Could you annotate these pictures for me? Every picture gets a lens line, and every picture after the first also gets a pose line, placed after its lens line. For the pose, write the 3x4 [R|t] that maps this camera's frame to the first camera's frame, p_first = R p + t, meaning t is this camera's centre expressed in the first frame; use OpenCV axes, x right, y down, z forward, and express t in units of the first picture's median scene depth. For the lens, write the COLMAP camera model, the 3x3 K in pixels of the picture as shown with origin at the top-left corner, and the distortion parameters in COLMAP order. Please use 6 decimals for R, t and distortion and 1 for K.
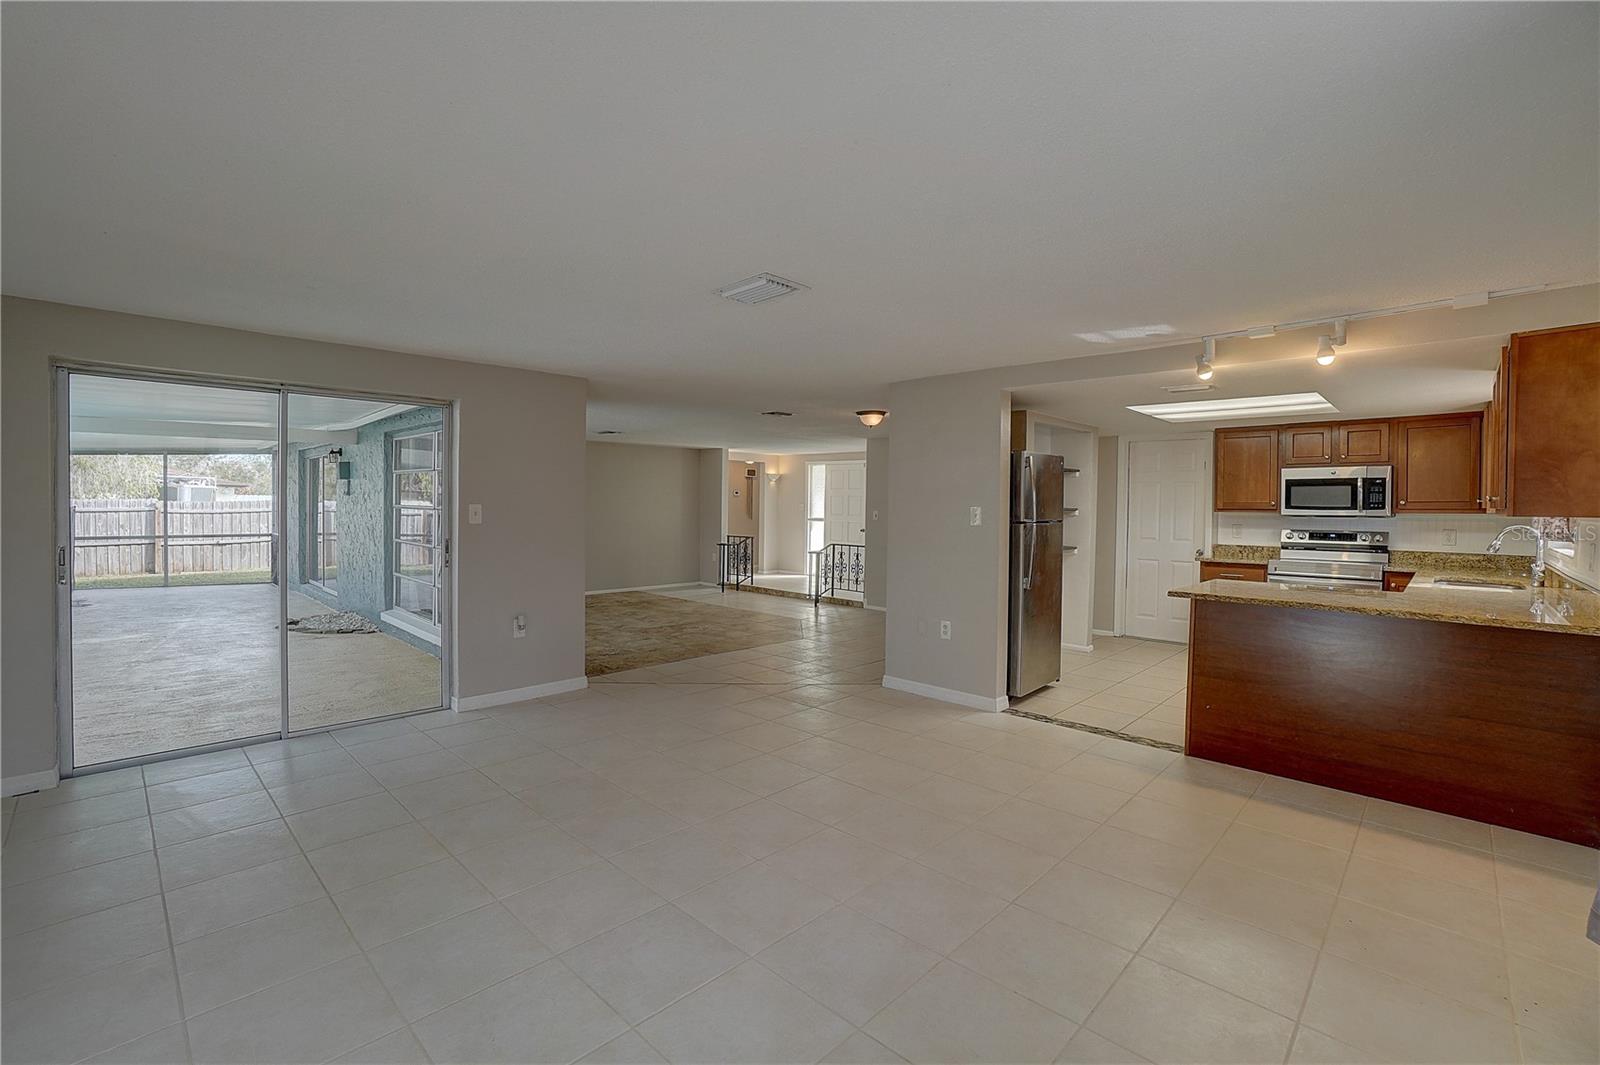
lens RADIAL K [[706.2, 0, 794.0], [0, 706.2, 519.0], [0, 0, 1]] dist [-0.064886, 0.023460]
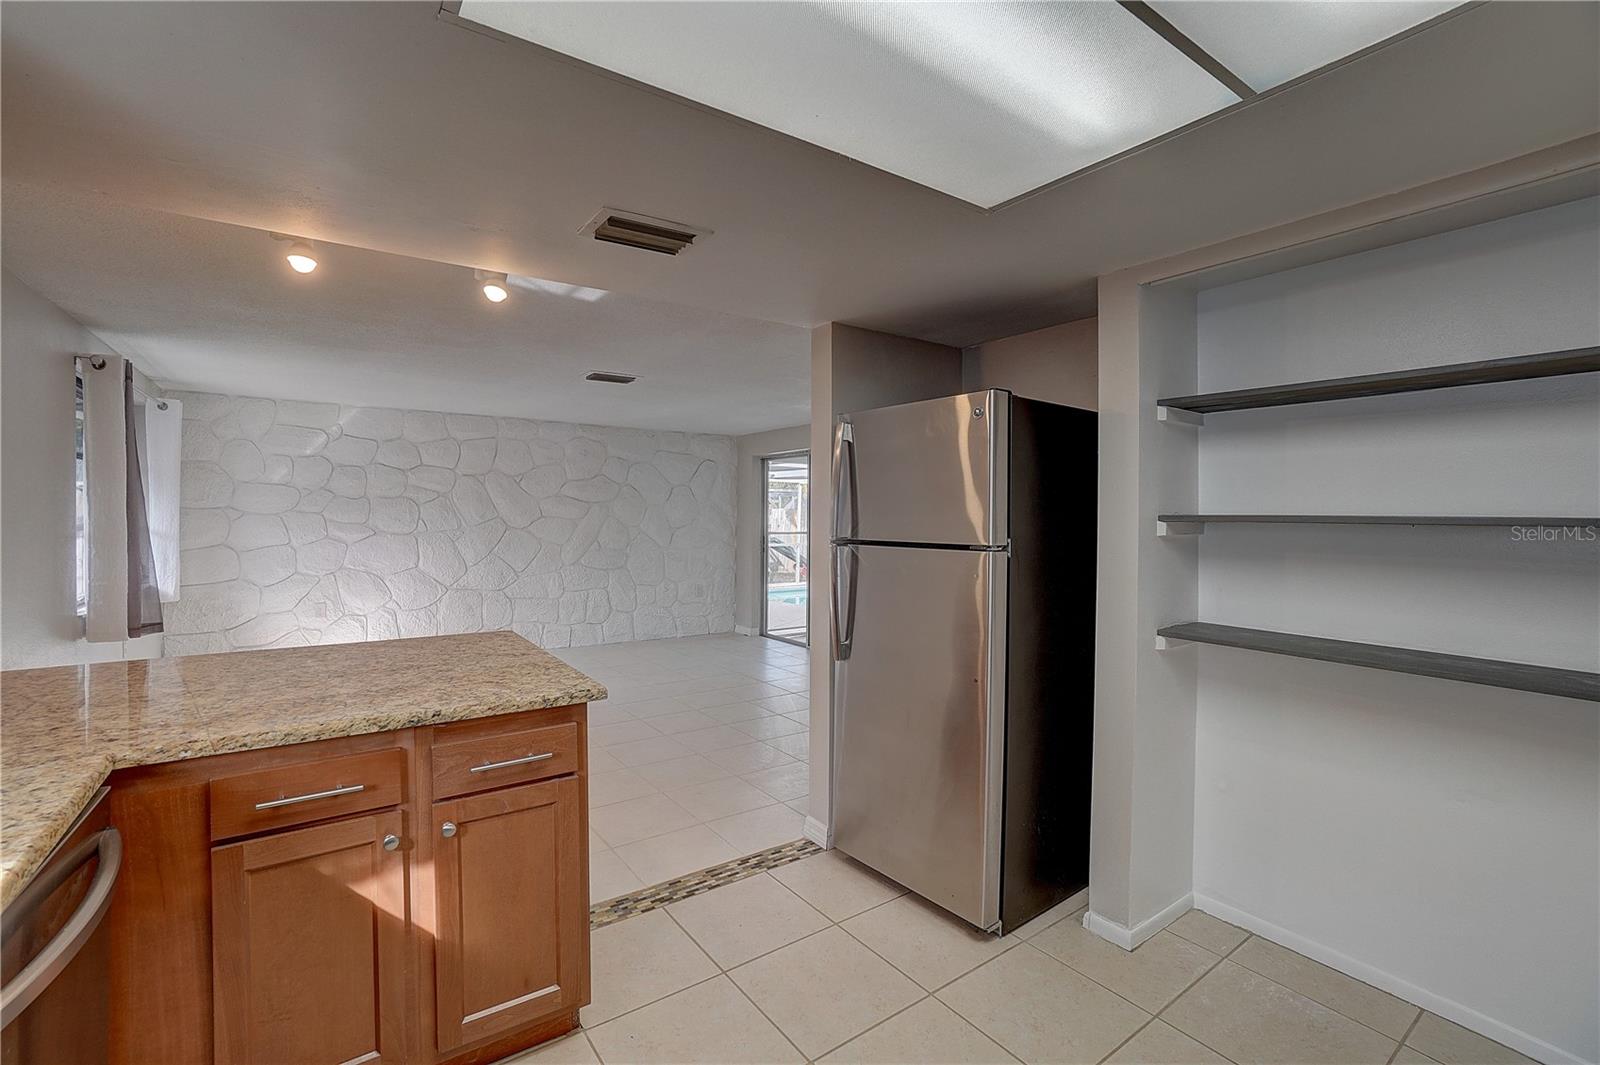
lens RADIAL K [[706.2, 0, 794.0], [0, 706.2, 519.0], [0, 0, 1]] dist [-0.064886, 0.023460]
pose [[-0.189711, -0.009471, -0.981794, 0.643730], [-0.027477, 0.999613, -0.004333, -0.005142], [0.981455, 0.026155, -0.189898, 0.774475]]
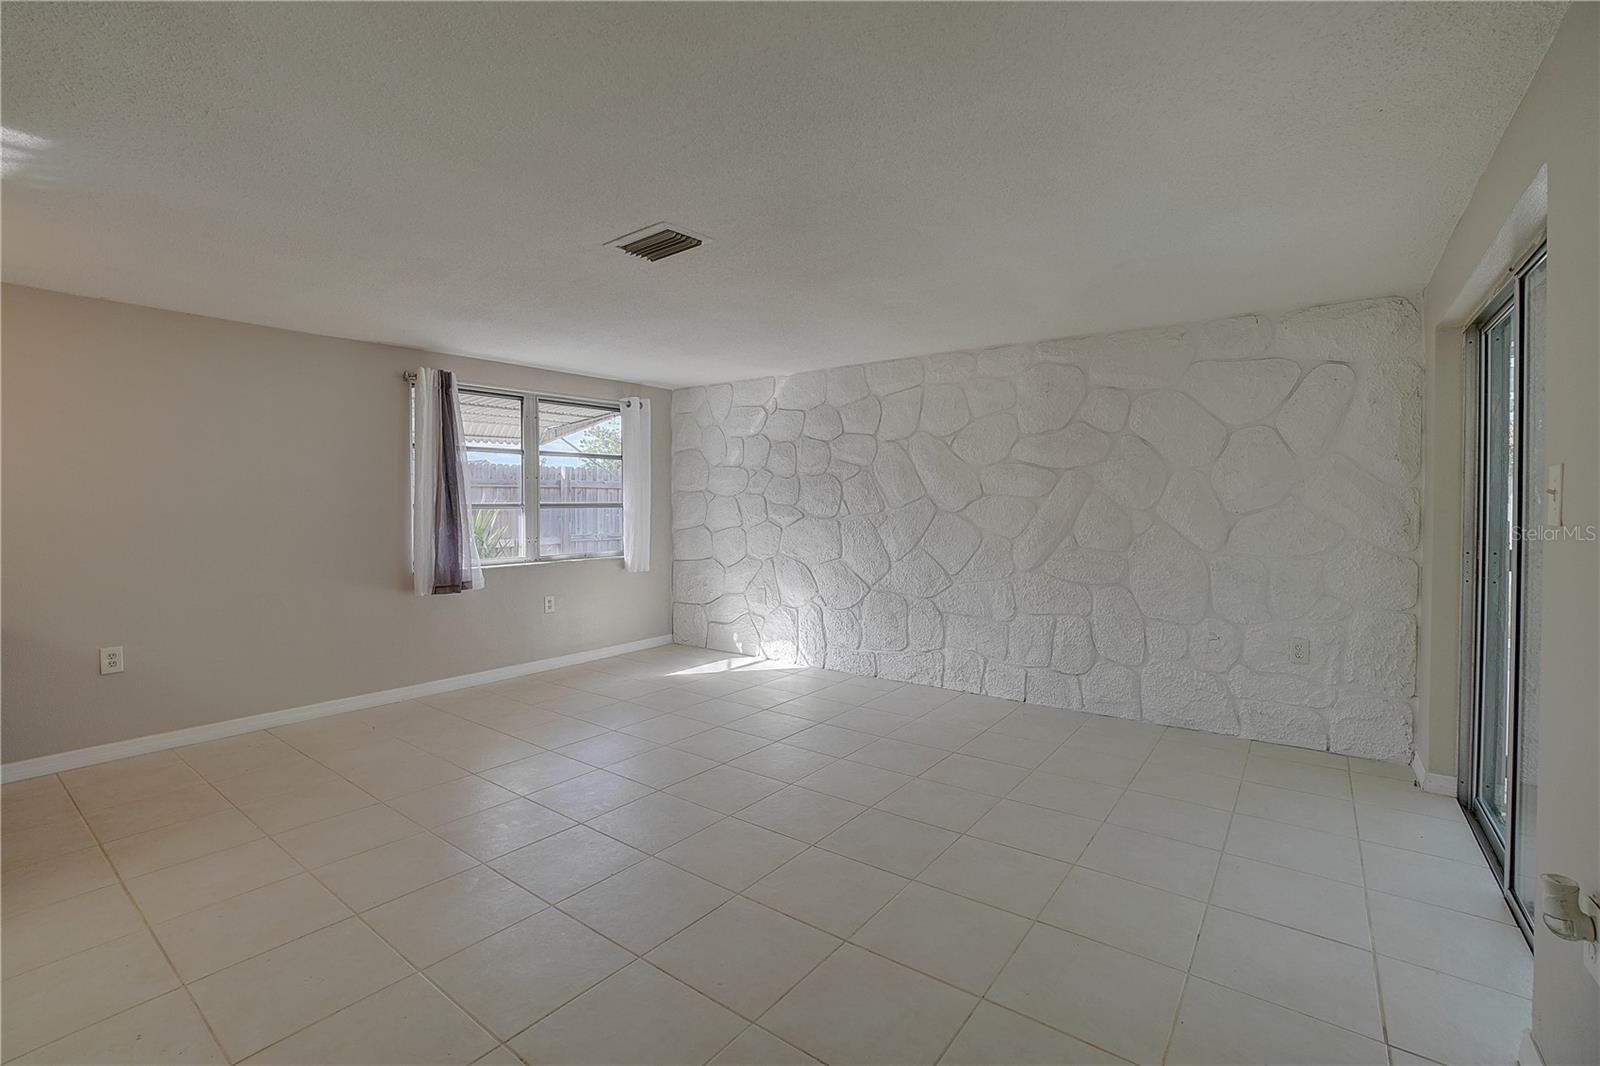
lens RADIAL K [[706.2, 0, 794.0], [0, 706.2, 519.5], [0, 0, 1]] dist [-0.064886, 0.023460]
pose [[-0.992954, -0.004527, -0.118418, -0.050004], [-0.009425, 0.999121, 0.040839, -0.004733], [0.118129, 0.041667, -0.992124, 0.871047]]
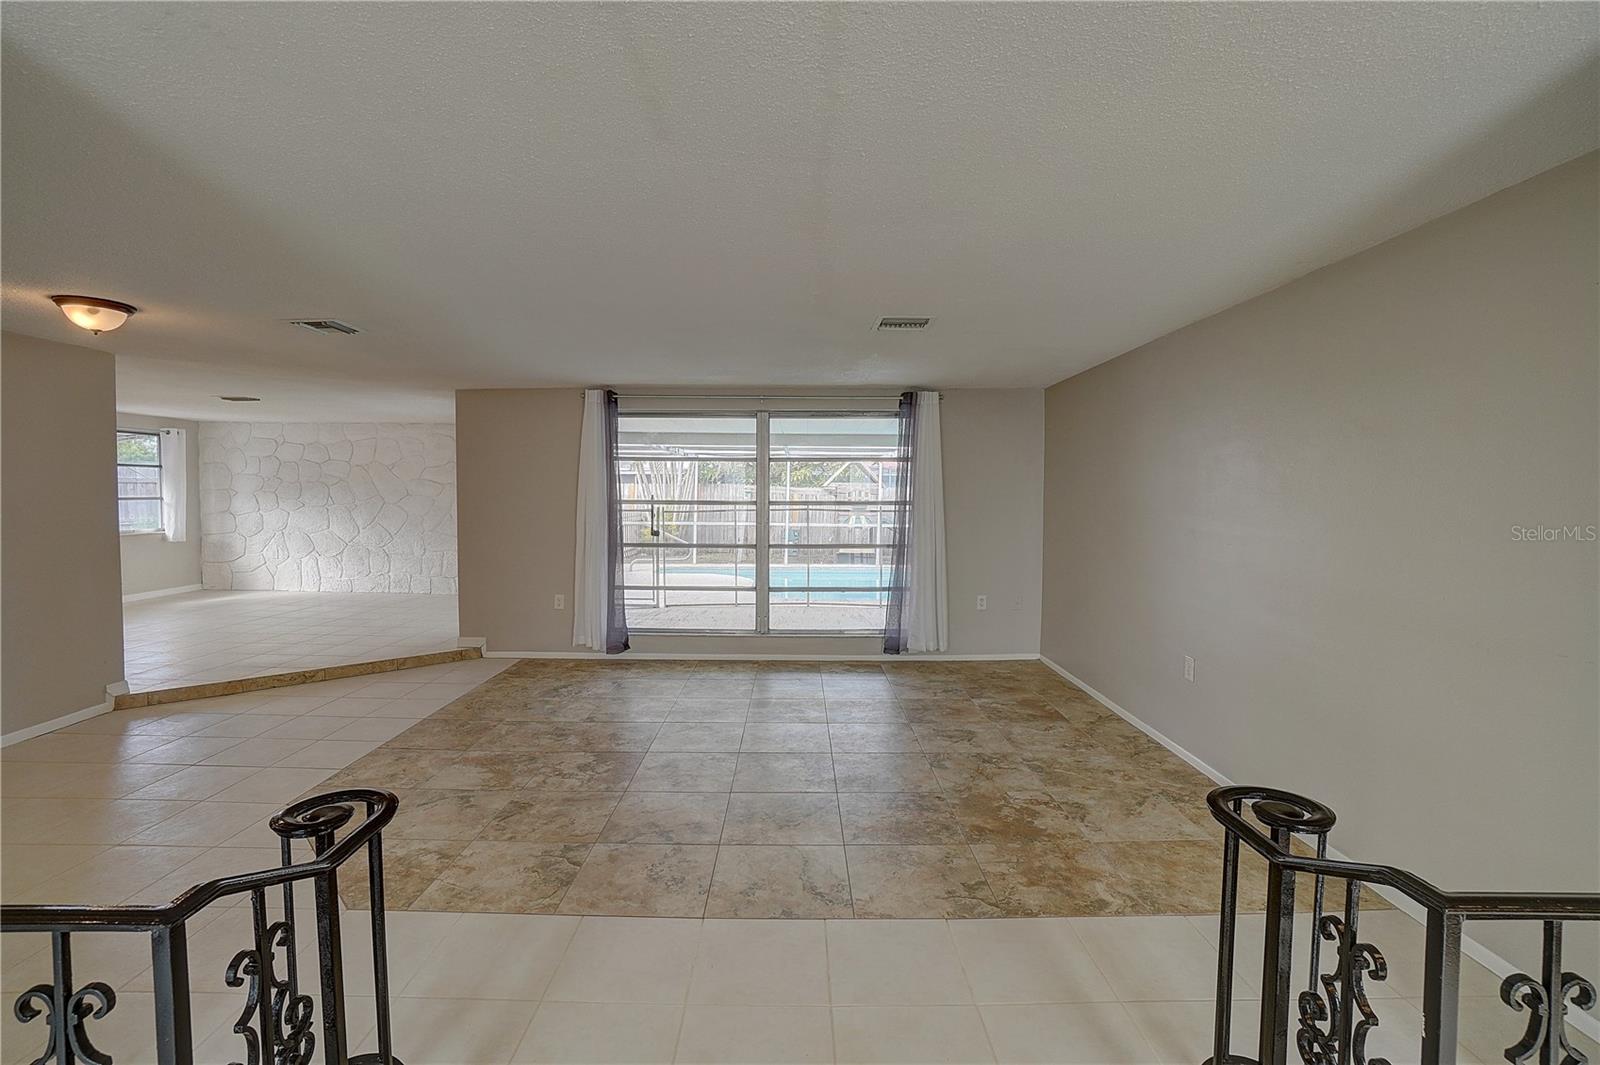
lens RADIAL K [[706.2, 0, 794.0], [0, 706.2, 519.0], [0, 0, 1]] dist [-0.064886, 0.023460]
pose [[-0.721545, 0.008718, -0.692313, 0.090244], [-0.028946, 0.998667, 0.042745, -0.036039], [0.691762, 0.050883, -0.720331, 1.752617]]
